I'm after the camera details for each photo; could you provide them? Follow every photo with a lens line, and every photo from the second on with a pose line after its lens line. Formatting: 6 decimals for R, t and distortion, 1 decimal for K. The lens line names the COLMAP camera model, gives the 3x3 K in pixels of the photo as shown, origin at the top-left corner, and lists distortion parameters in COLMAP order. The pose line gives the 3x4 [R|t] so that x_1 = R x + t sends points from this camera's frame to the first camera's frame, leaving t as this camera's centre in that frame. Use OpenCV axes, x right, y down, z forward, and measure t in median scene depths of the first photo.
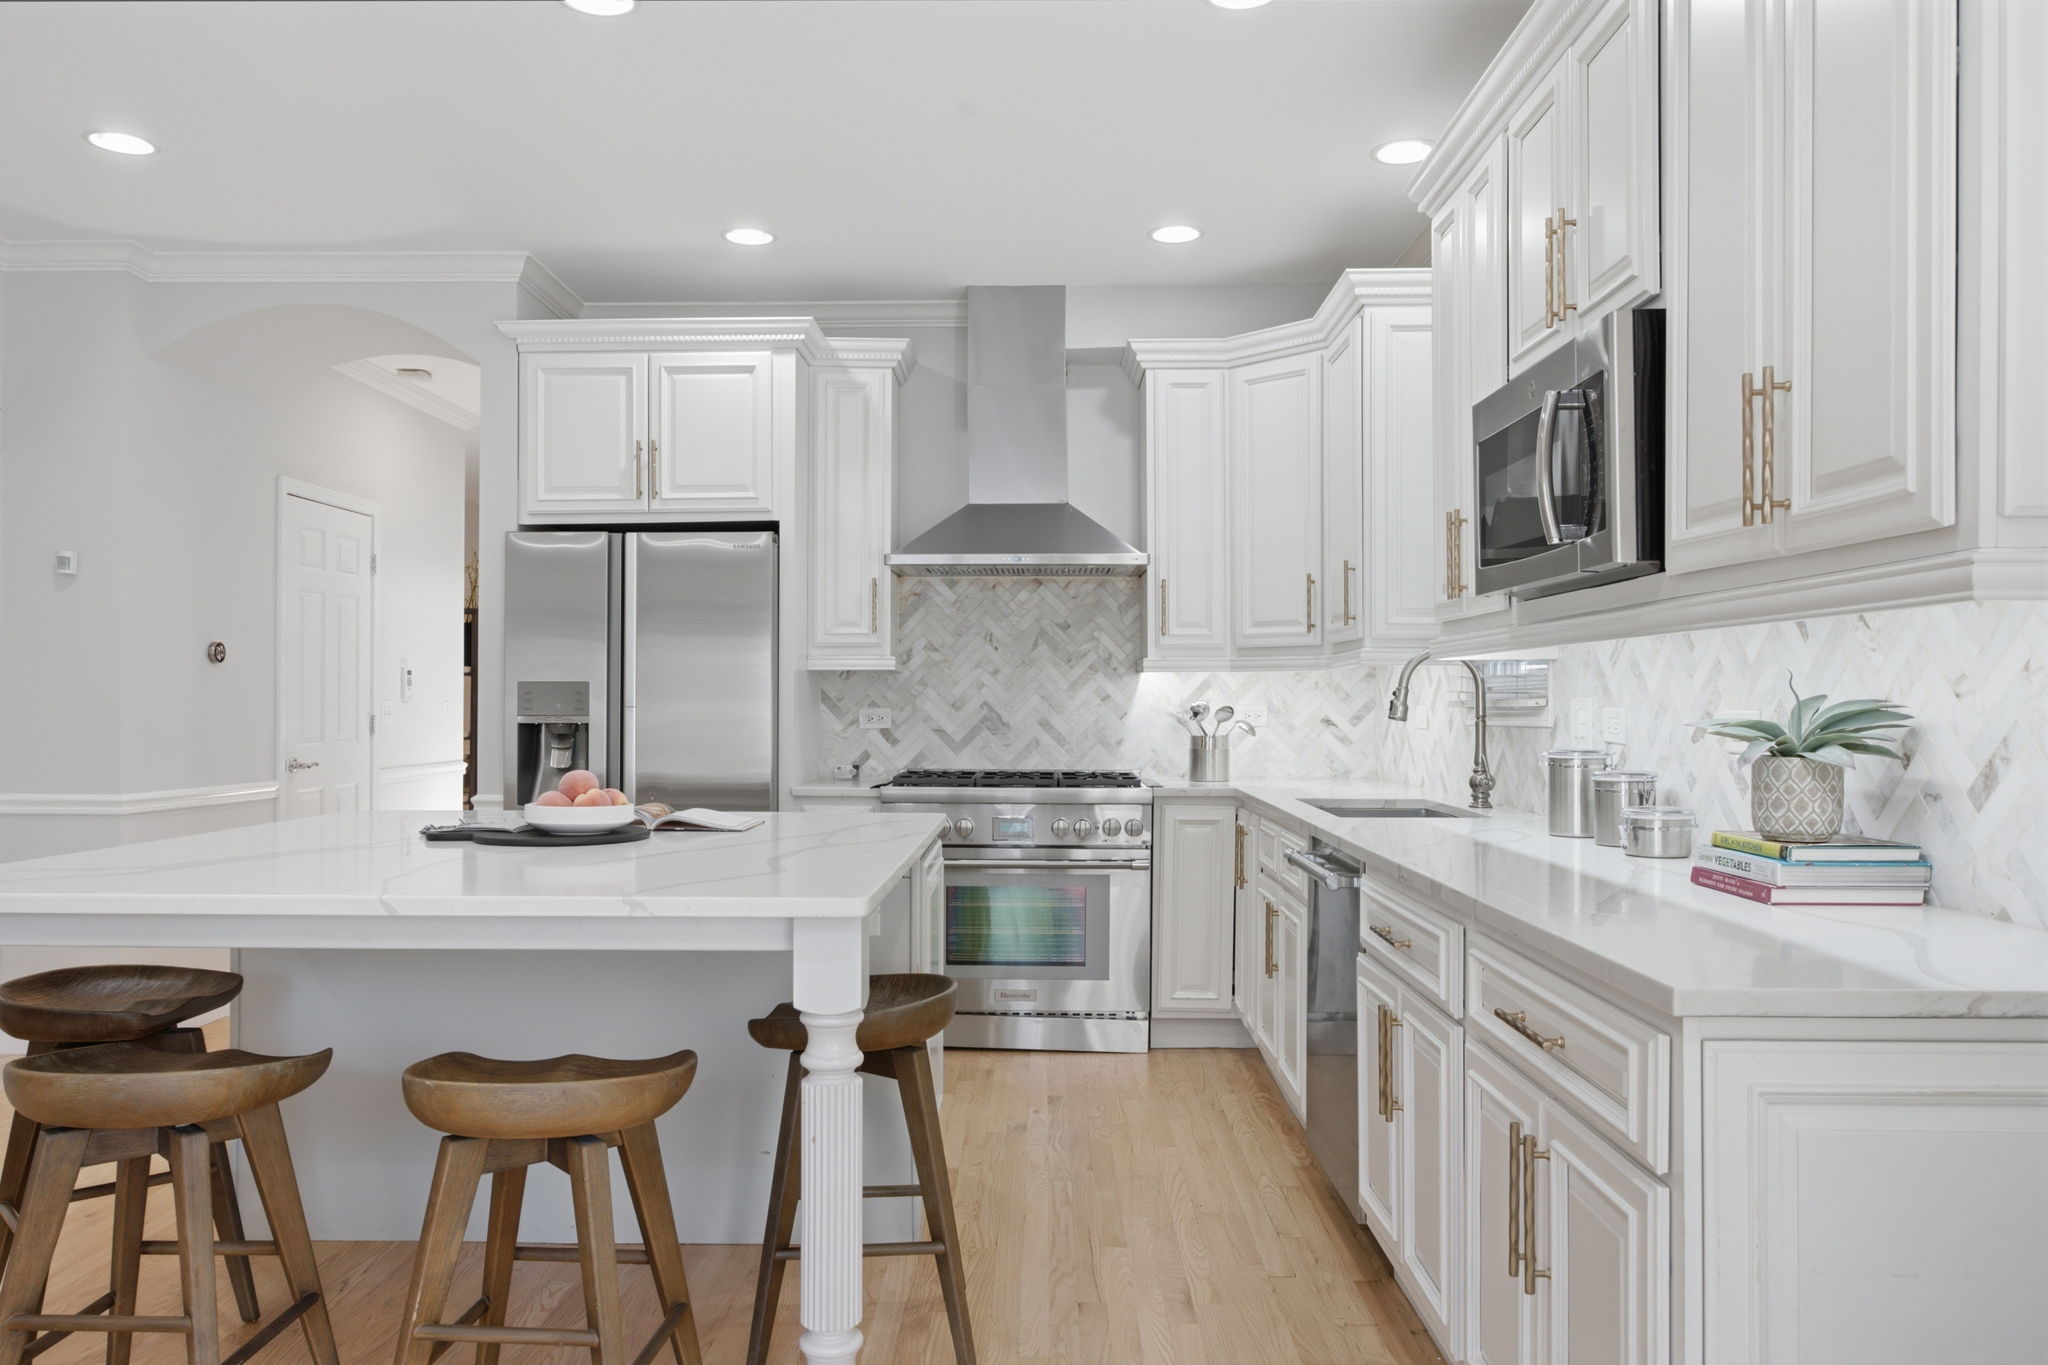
lens RADIAL K [[1513.7, 0, 1019.2], [0, 1513.7, 673.2], [0, 0, 1]] dist [0.004665, 0.004070]
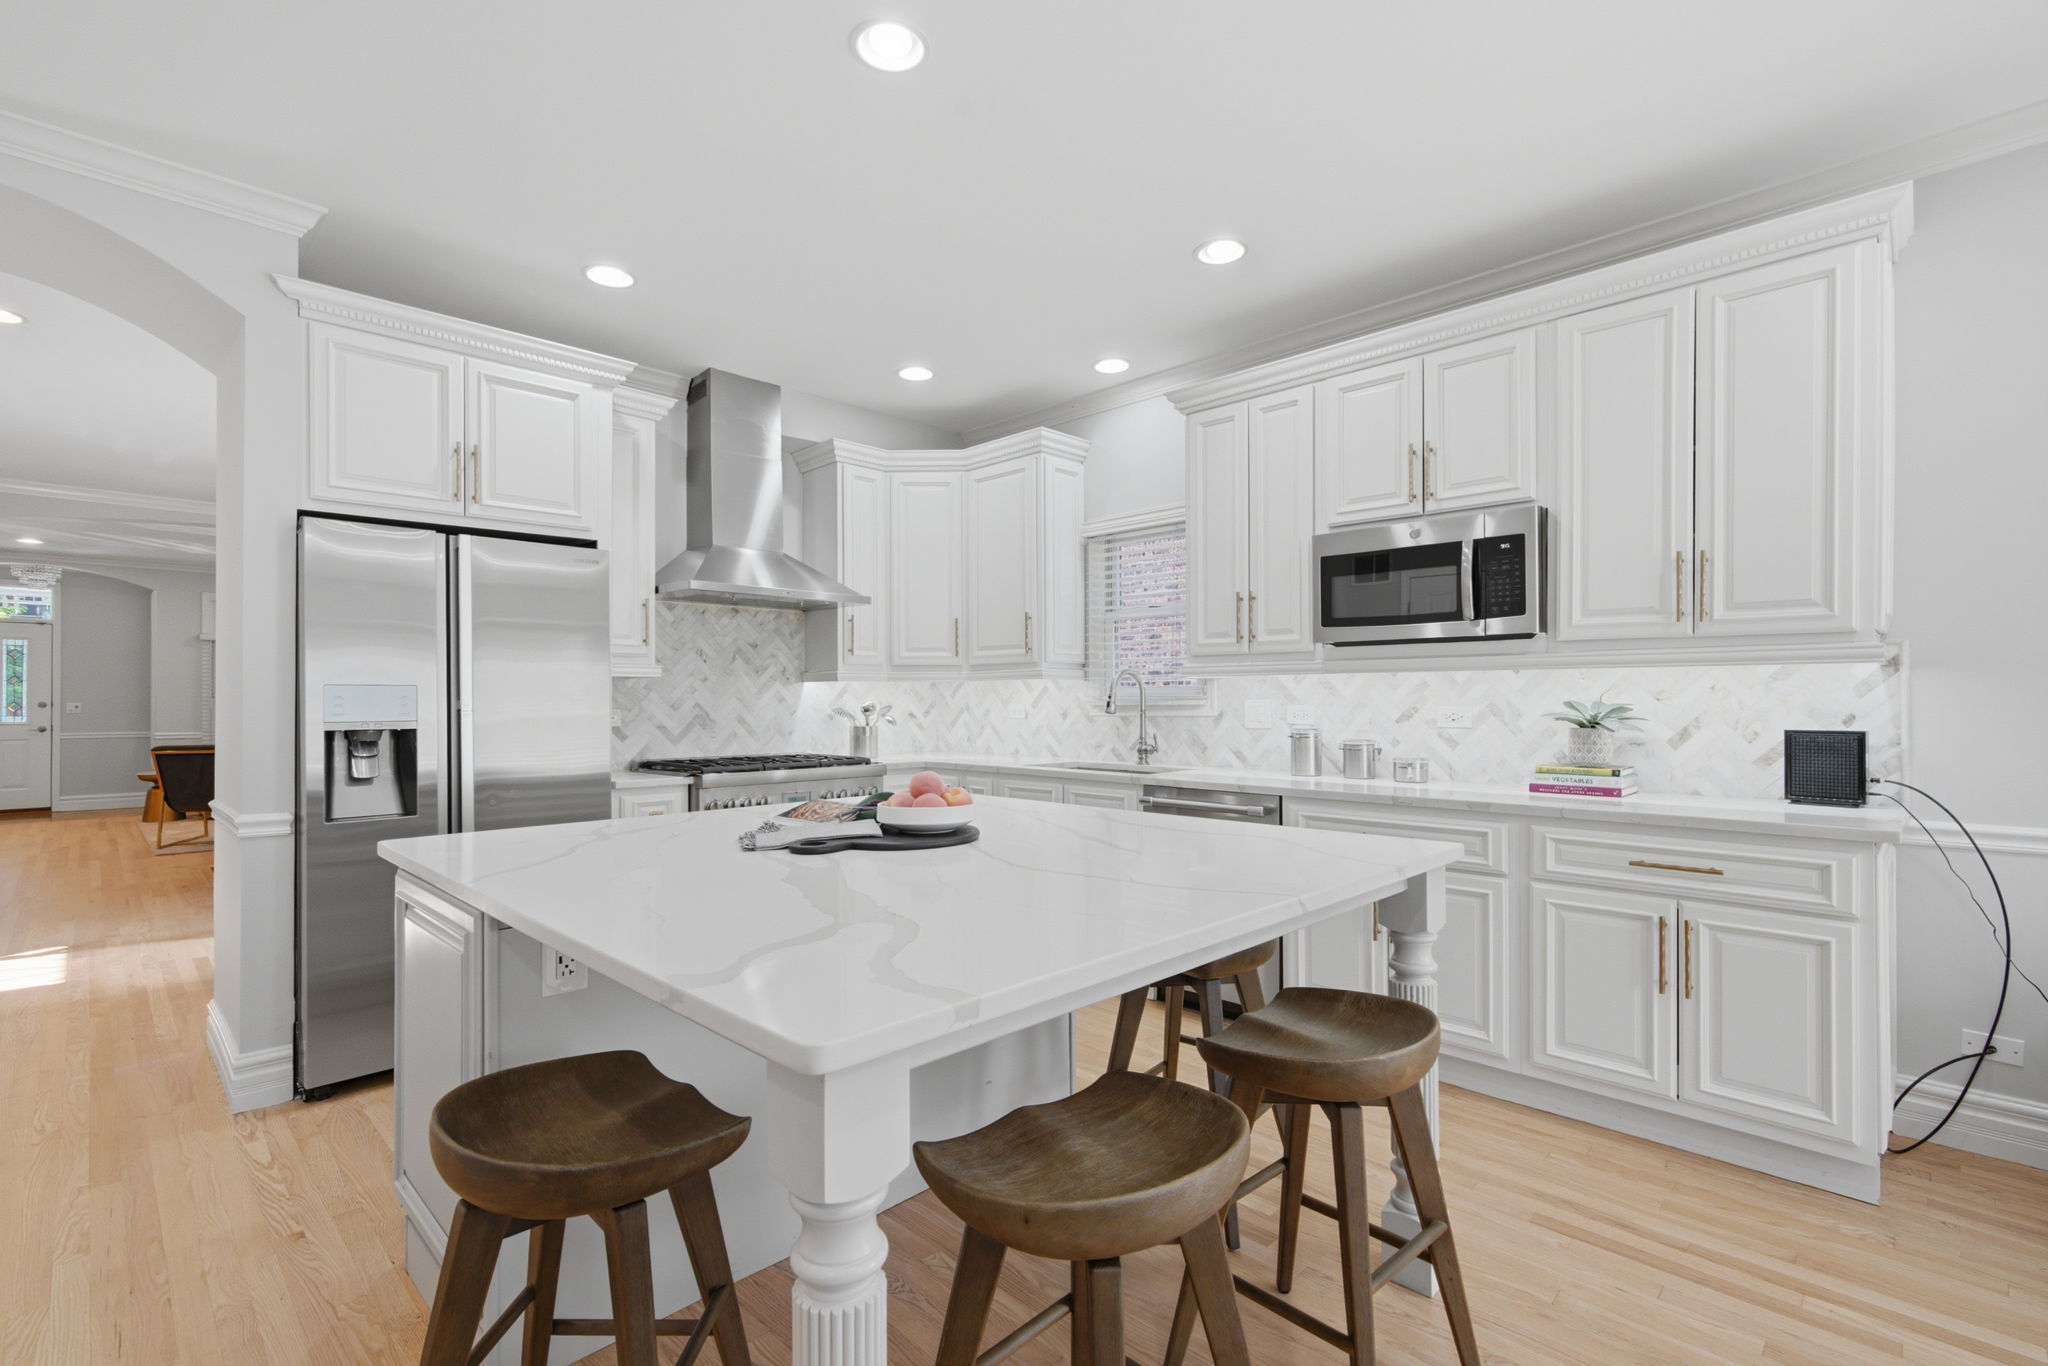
lens RADIAL K [[934.0, 0, 1024.7], [0, 934.0, 696.2], [0, 0, 1]] dist [0.000900, 0.000491]
pose [[0.679400, -0.001492, 0.733767, -0.415487], [-0.010392, 0.999878, 0.011654, 0.001274], [-0.733695, -0.015543, 0.679302, 0.286283]]
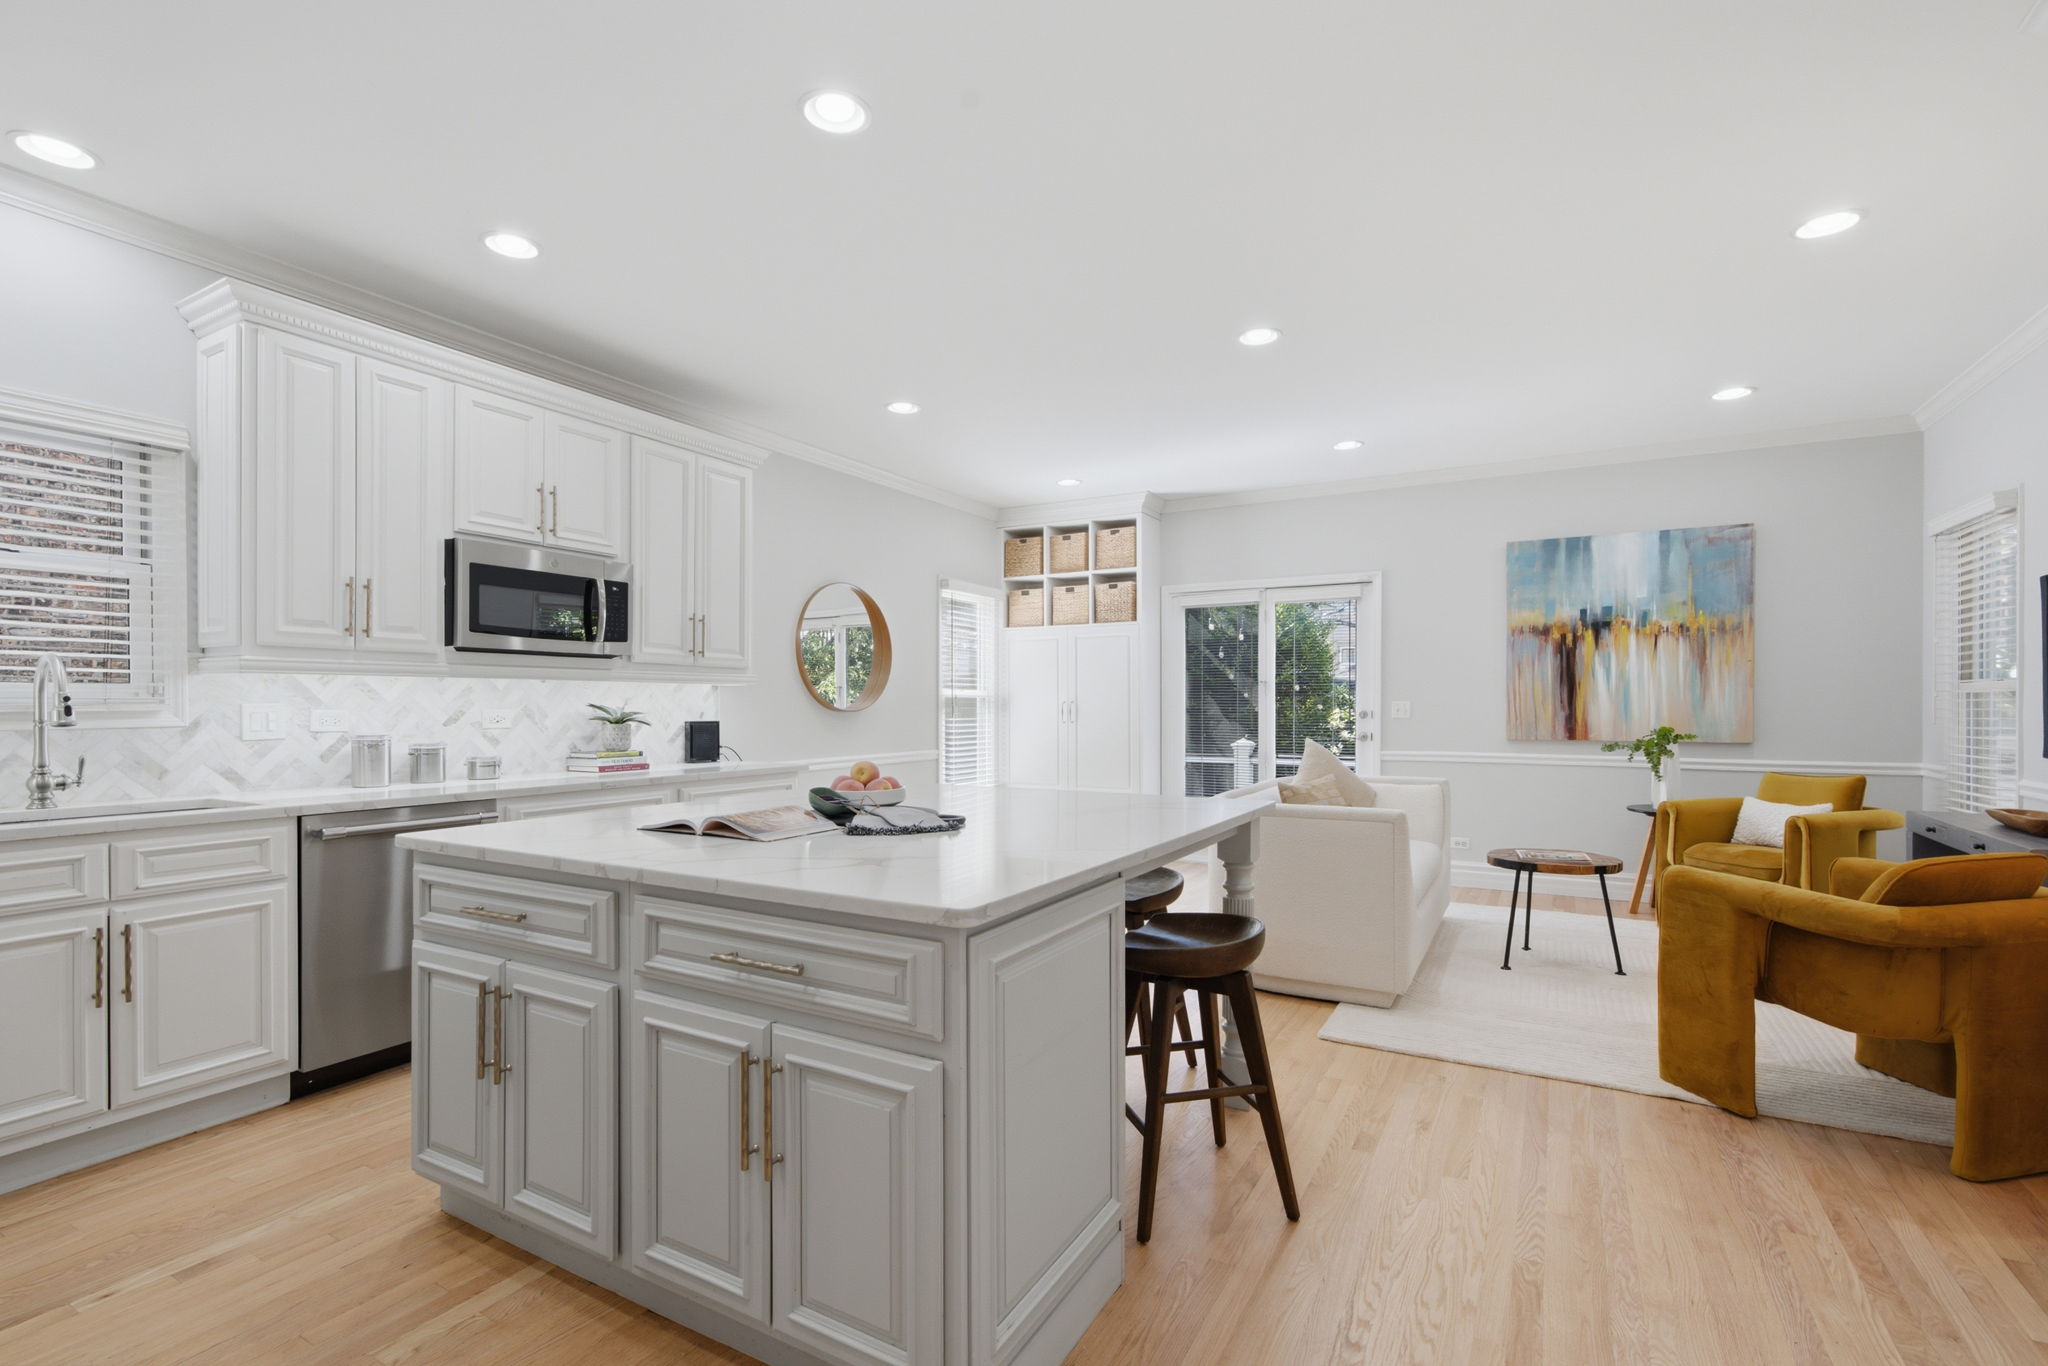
lens RADIAL K [[934.0, 0, 1021.8], [0, 934.0, 700.9], [0, 0, 1]] dist [0.000900, 0.000491]
pose [[-0.879997, -0.003270, 0.474968, -0.450342], [-0.012735, 0.999779, -0.016711, 0.012622], [-0.474809, -0.020754, -0.879844, 0.933055]]
